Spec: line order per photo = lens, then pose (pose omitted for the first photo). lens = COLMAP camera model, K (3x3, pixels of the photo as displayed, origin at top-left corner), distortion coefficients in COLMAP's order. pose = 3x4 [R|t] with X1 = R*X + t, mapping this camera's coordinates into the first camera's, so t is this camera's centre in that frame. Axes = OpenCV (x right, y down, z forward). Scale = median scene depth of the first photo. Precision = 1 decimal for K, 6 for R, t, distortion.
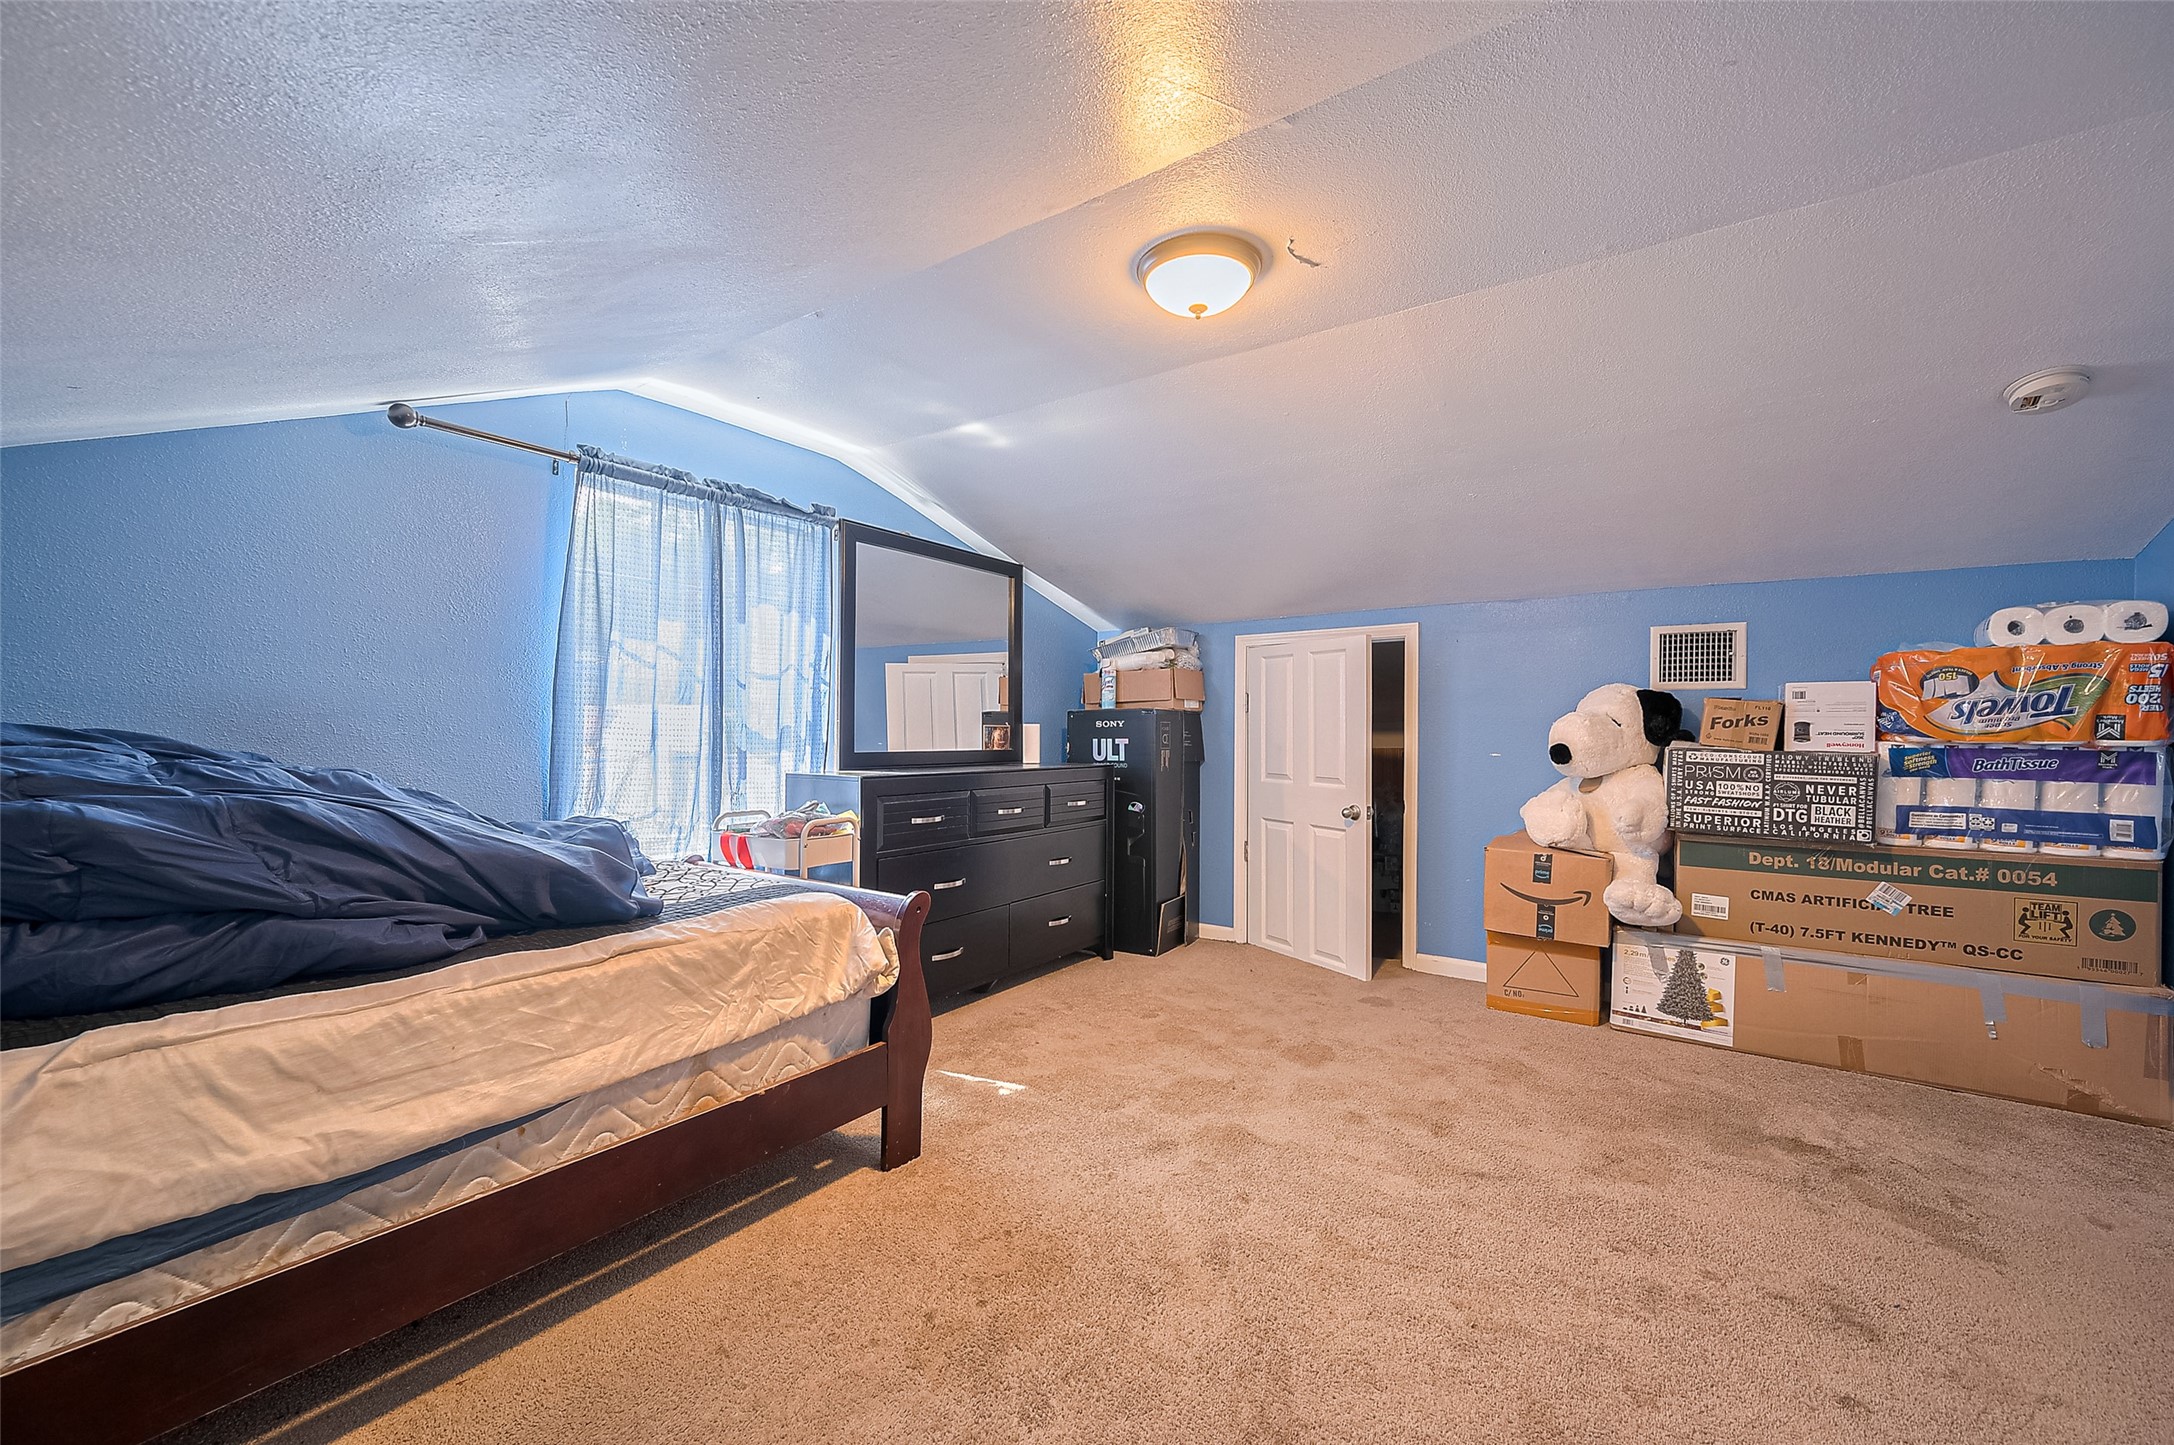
lens RADIAL K [[862.5, 0, 1087.1], [0, 862.5, 732.9], [0, 0, 1]] dist [0.000625, 0.000057]
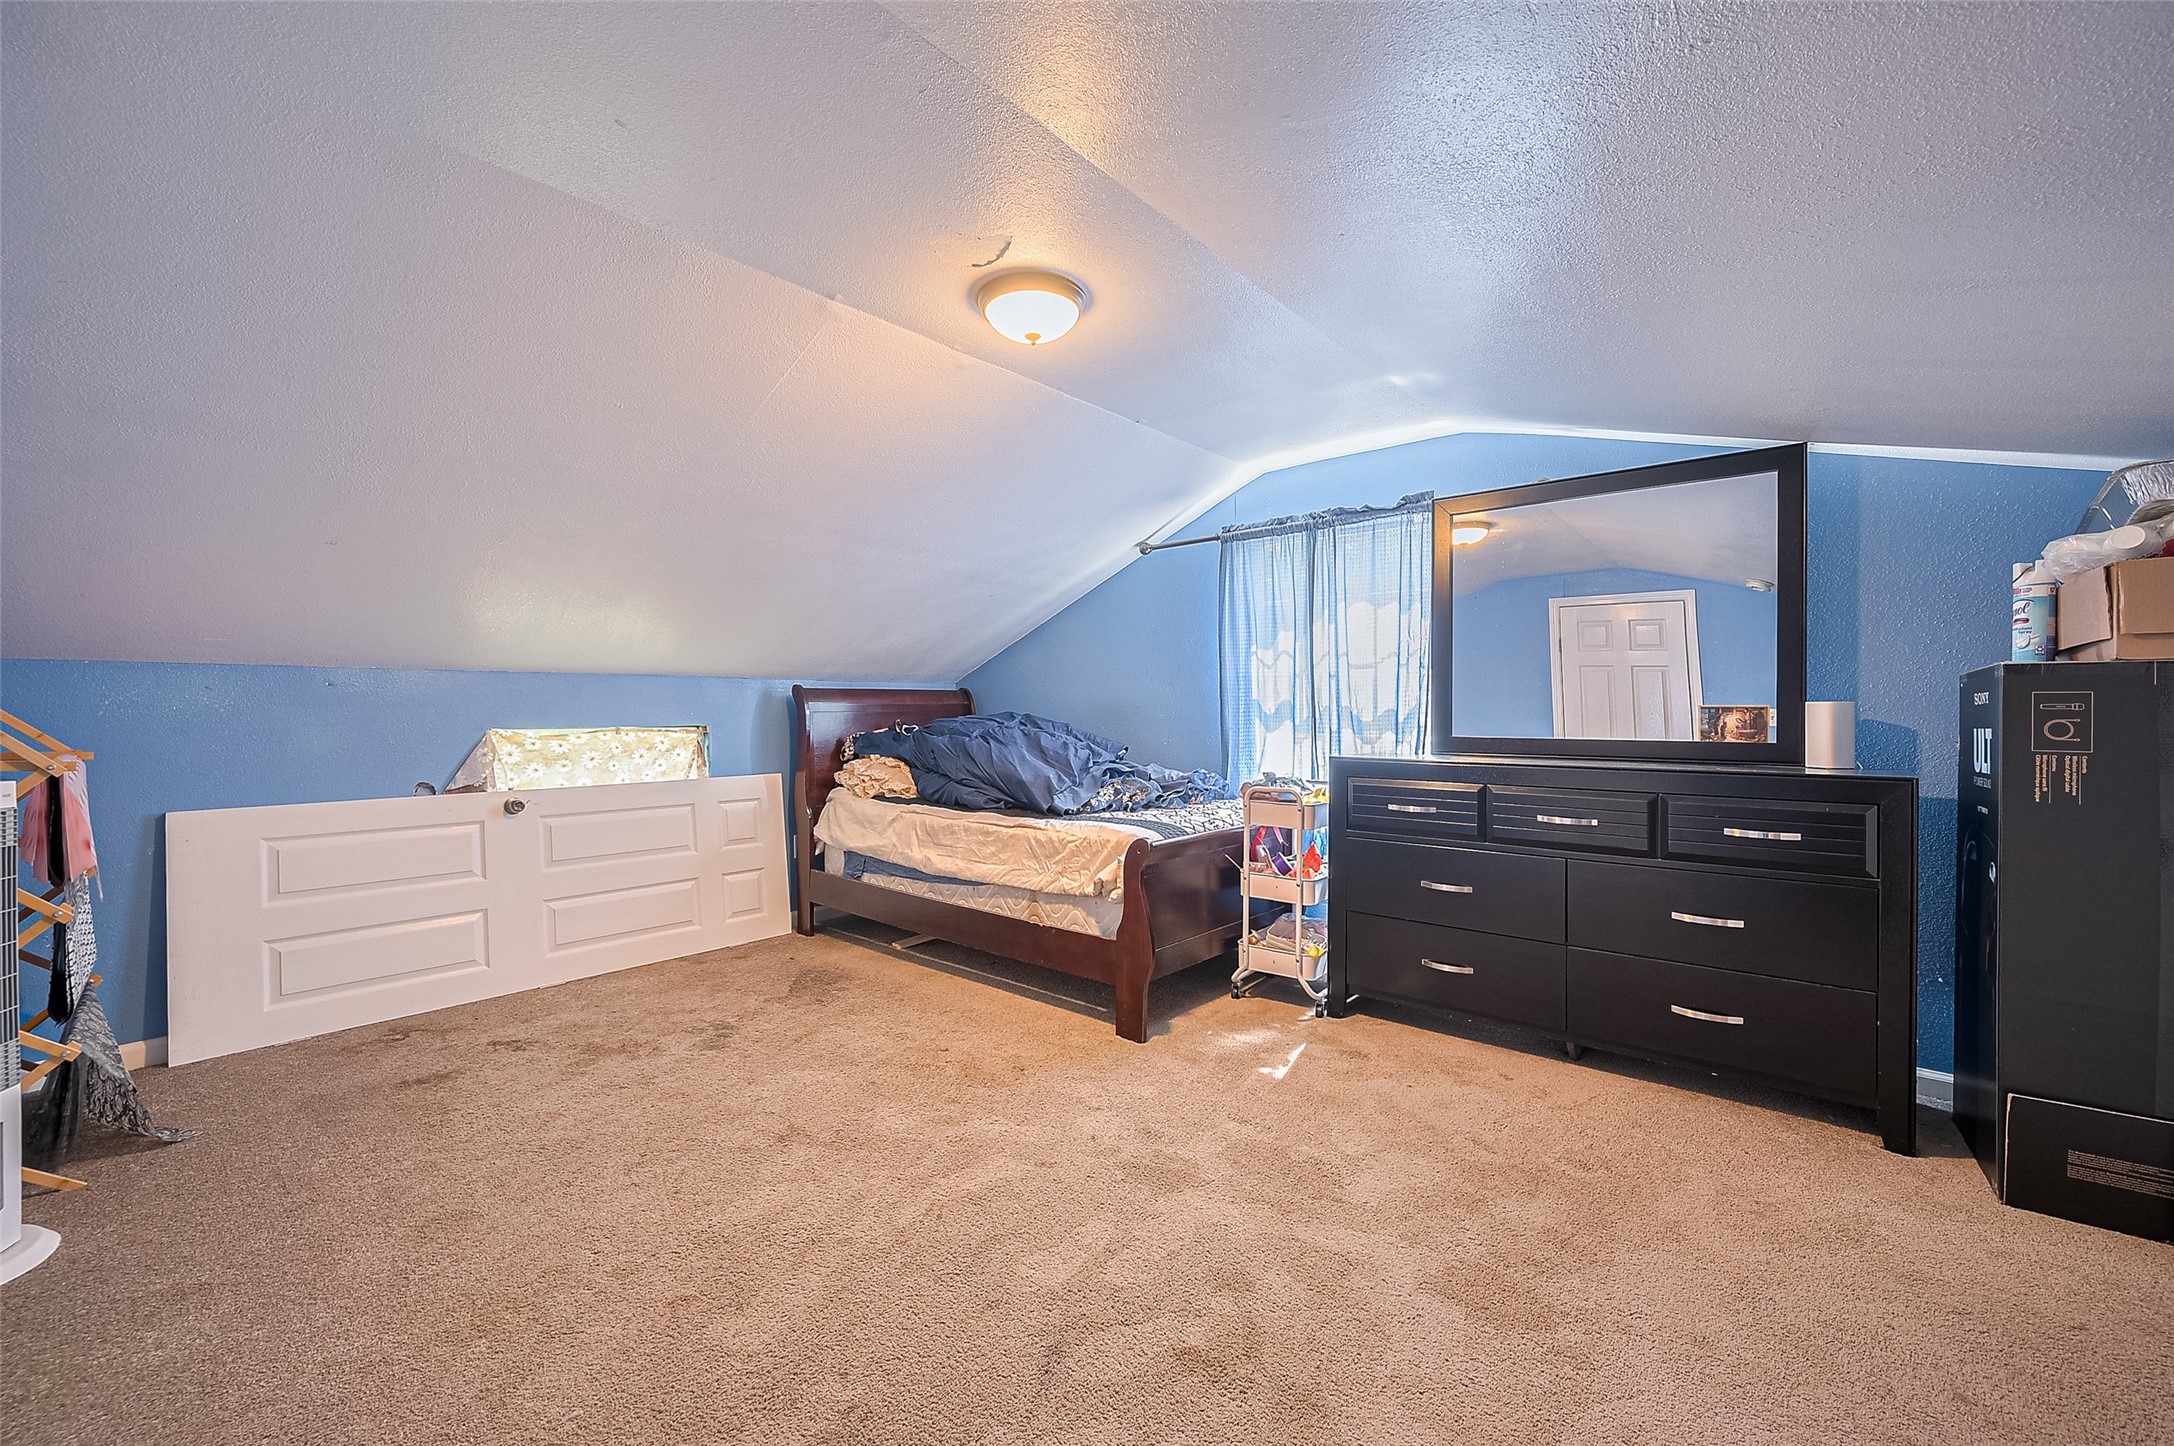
lens RADIAL K [[862.5, 0, 1088.0], [0, 862.5, 712.9], [0, 0, 1]] dist [0.000625, 0.000057]
pose [[-0.096142, -0.005531, -0.995352, 0.909366], [-0.003413, 0.999981, -0.005227, 0.003780], [0.995362, 0.002895, -0.096159, 0.866363]]
